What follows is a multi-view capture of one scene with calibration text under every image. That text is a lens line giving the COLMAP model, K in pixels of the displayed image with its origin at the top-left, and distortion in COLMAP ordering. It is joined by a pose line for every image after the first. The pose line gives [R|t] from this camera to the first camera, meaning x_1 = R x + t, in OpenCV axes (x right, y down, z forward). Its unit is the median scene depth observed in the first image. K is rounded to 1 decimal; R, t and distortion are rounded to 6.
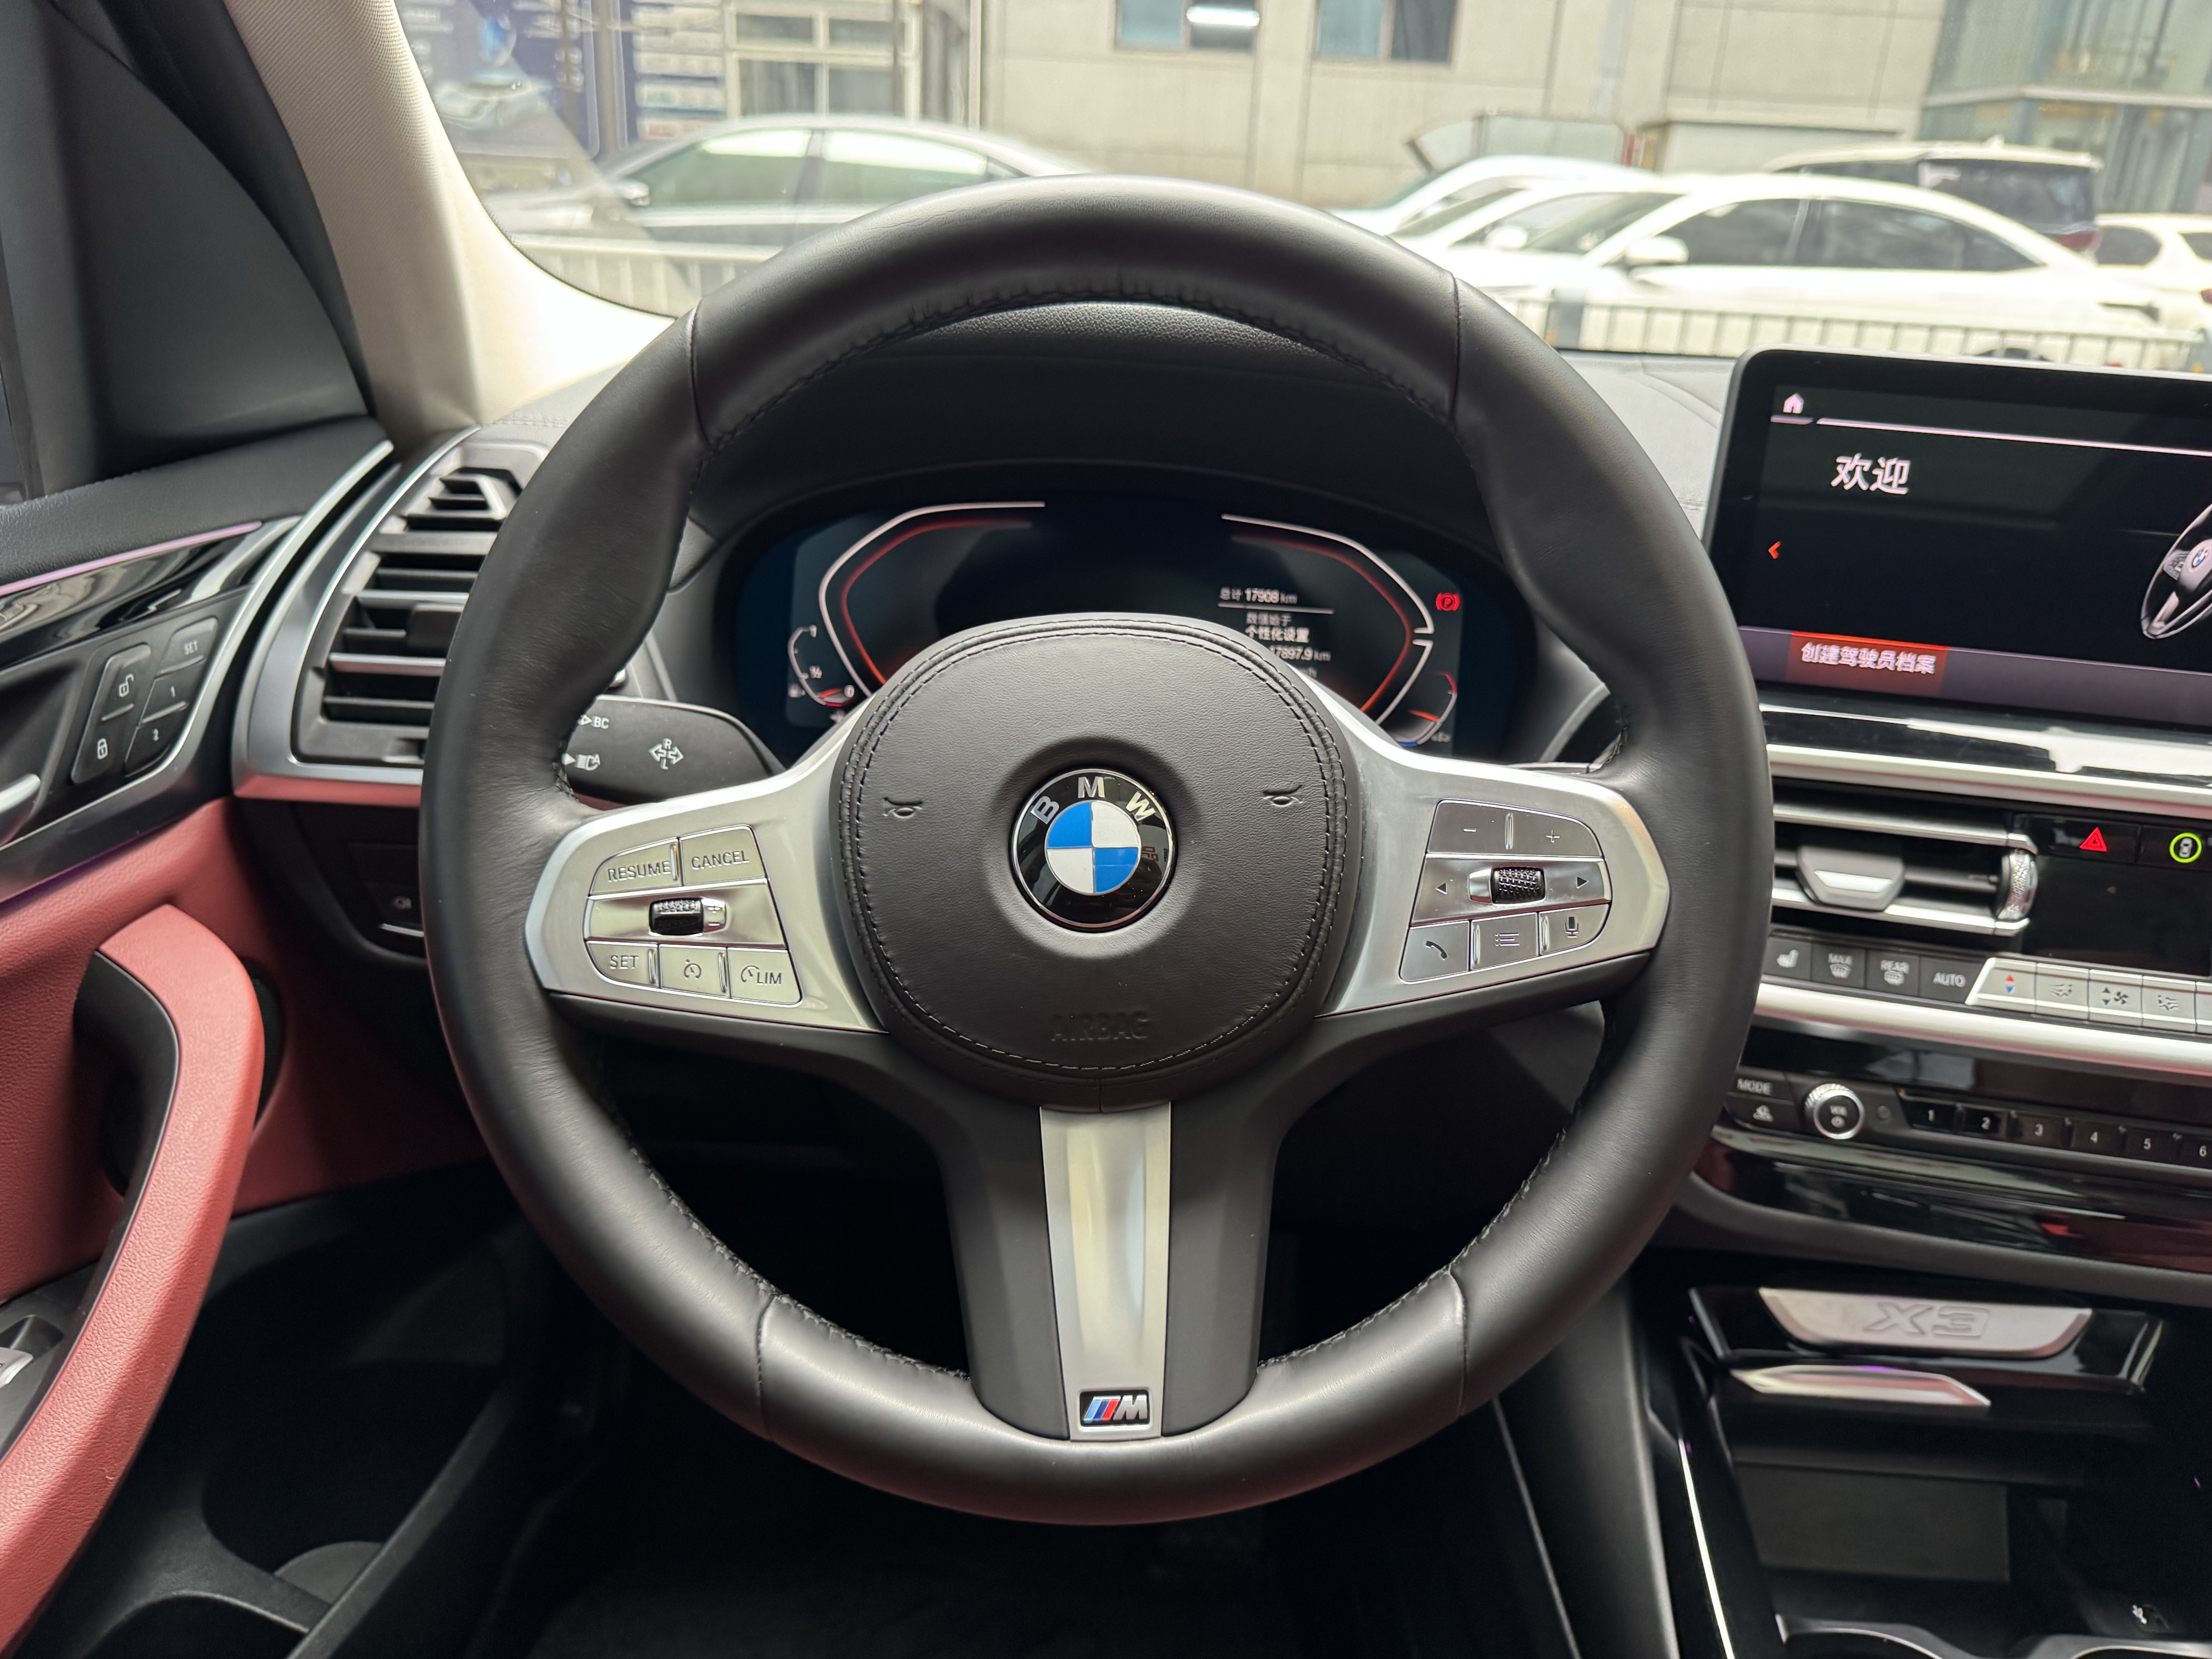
lens RADIAL K [[1574.2, 0, 1112.1], [0, 1574.2, 882.9], [0, 0, 1]] dist [0.006302, -0.011866]
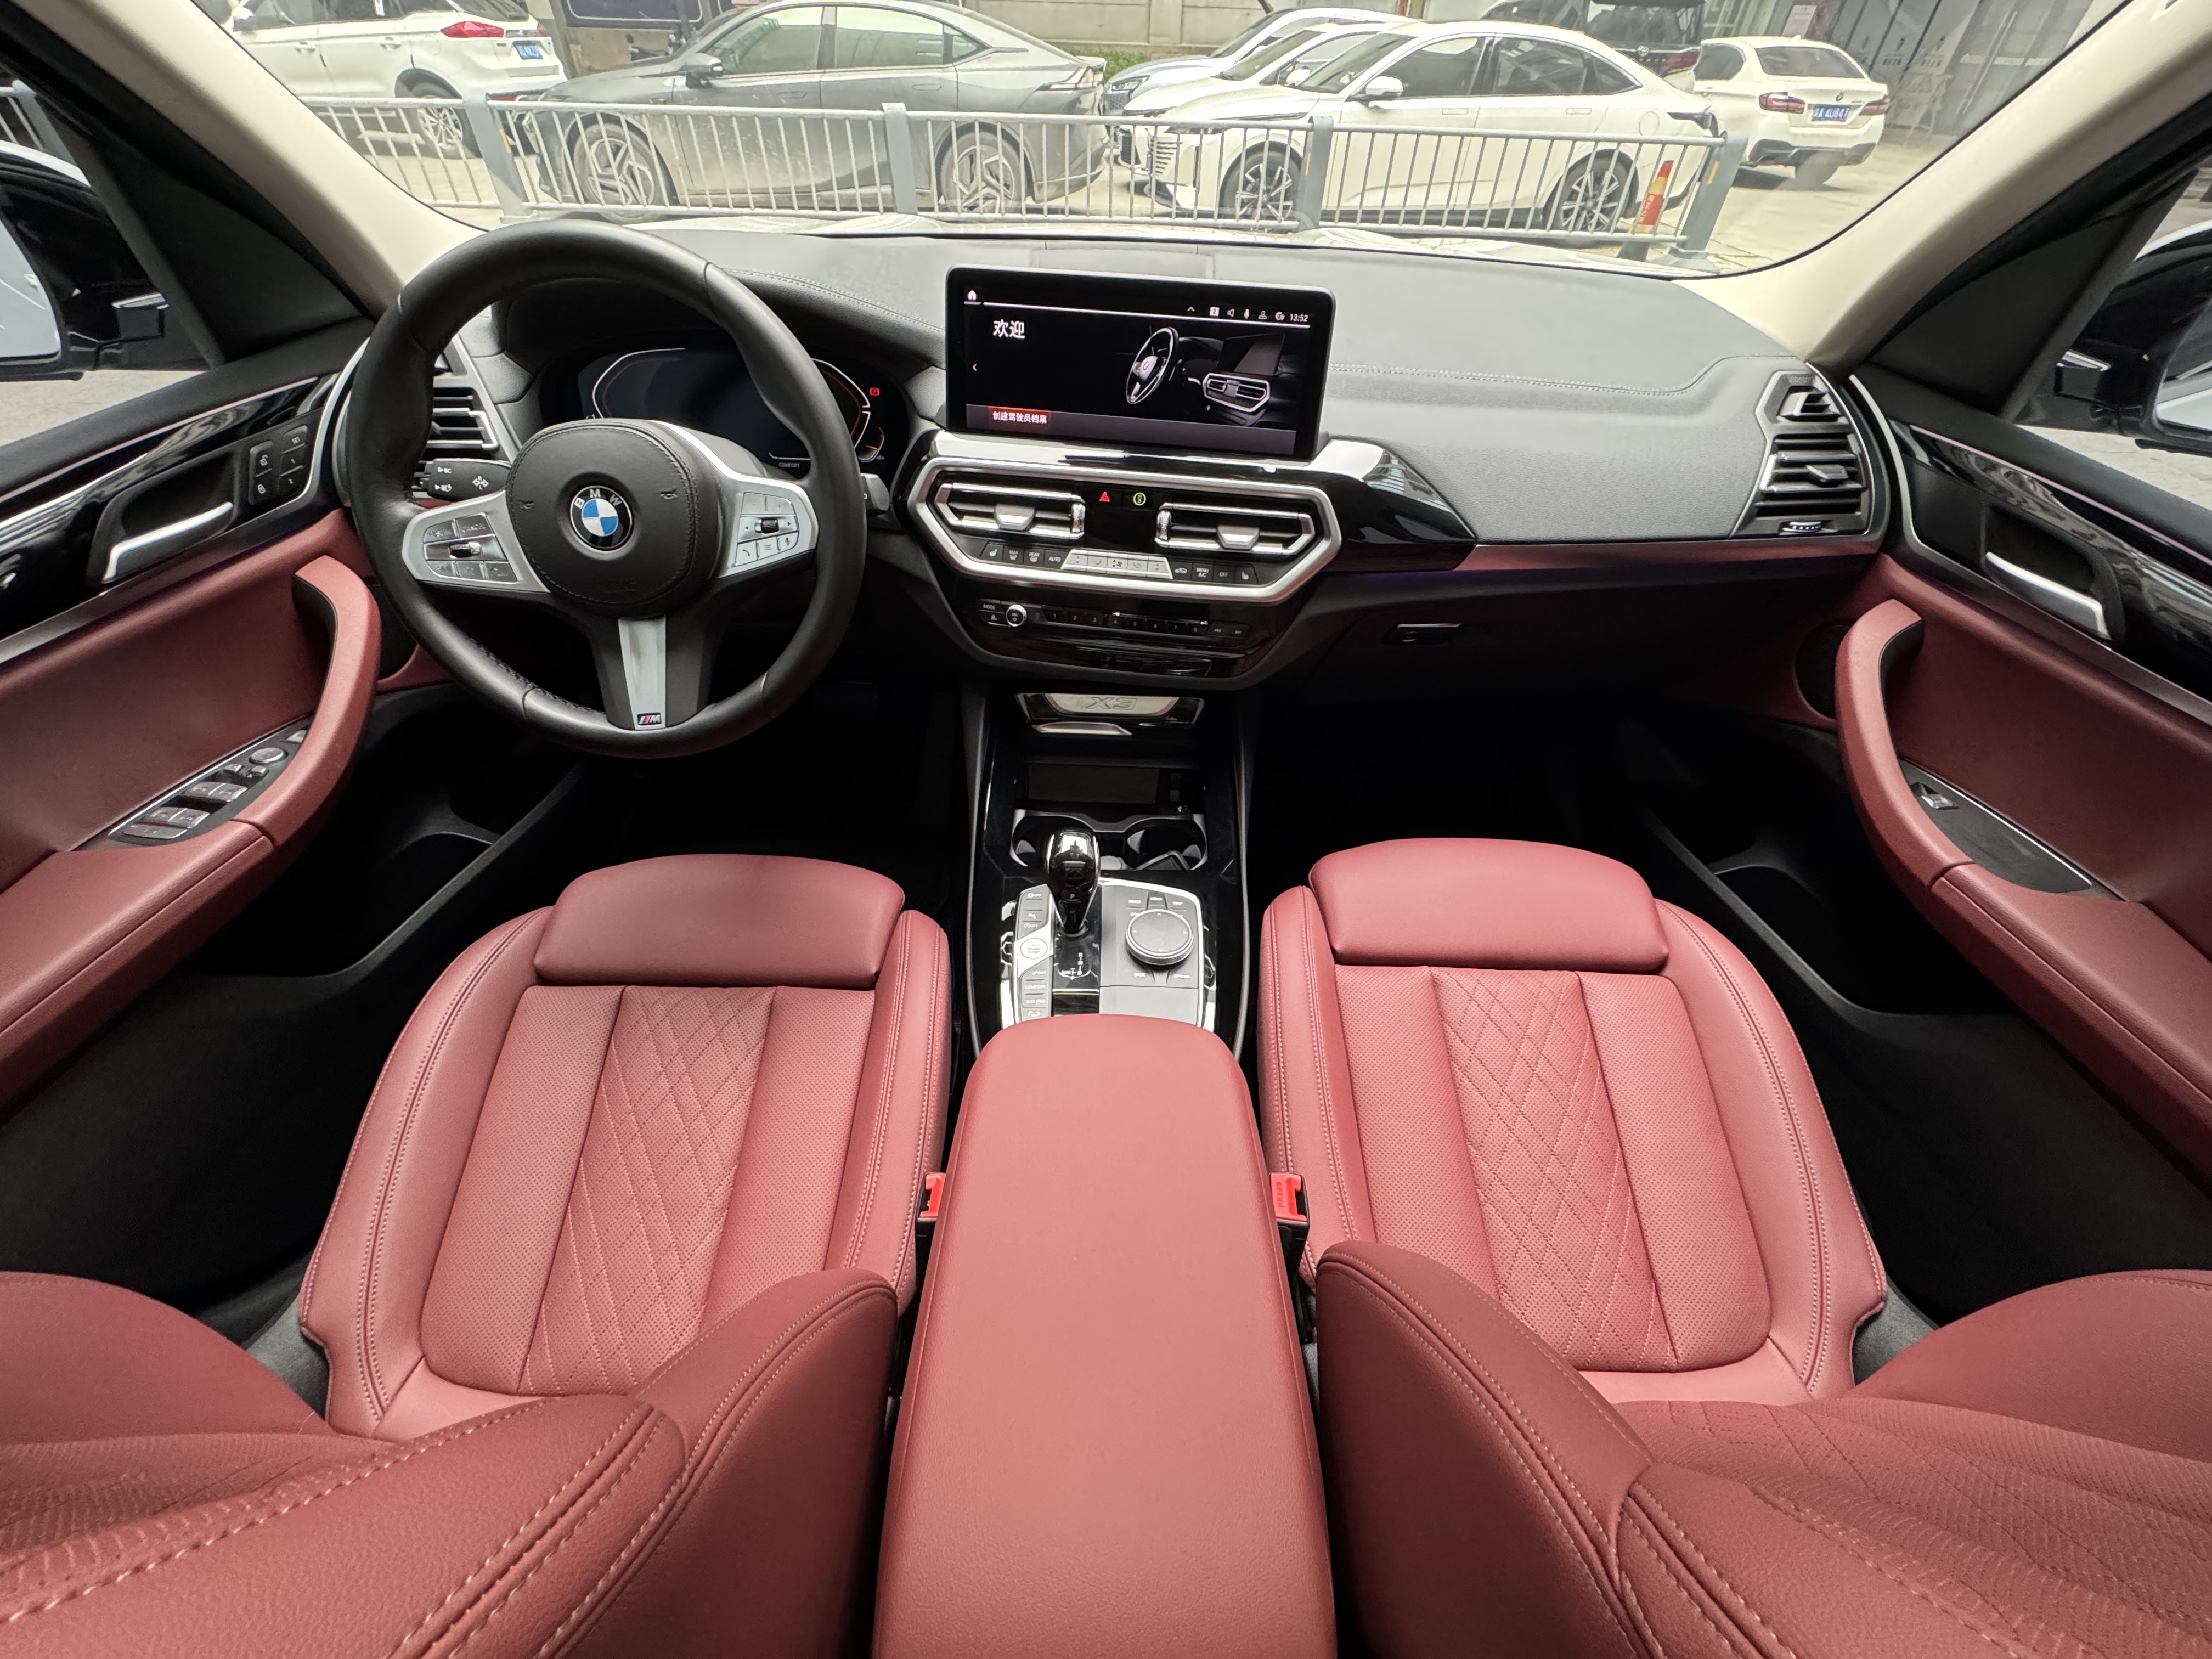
lens RADIAL K [[855.5, 0, 1106.0], [0, 855.5, 829.5], [0, 0, 1]] dist [0.000556, 0.000080]
pose [[0.999095, -0.041914, 0.007228, 0.589645], [0.037208, 0.943641, 0.328874, 0.023599], [-0.020605, -0.328307, 0.944346, -0.421789]]
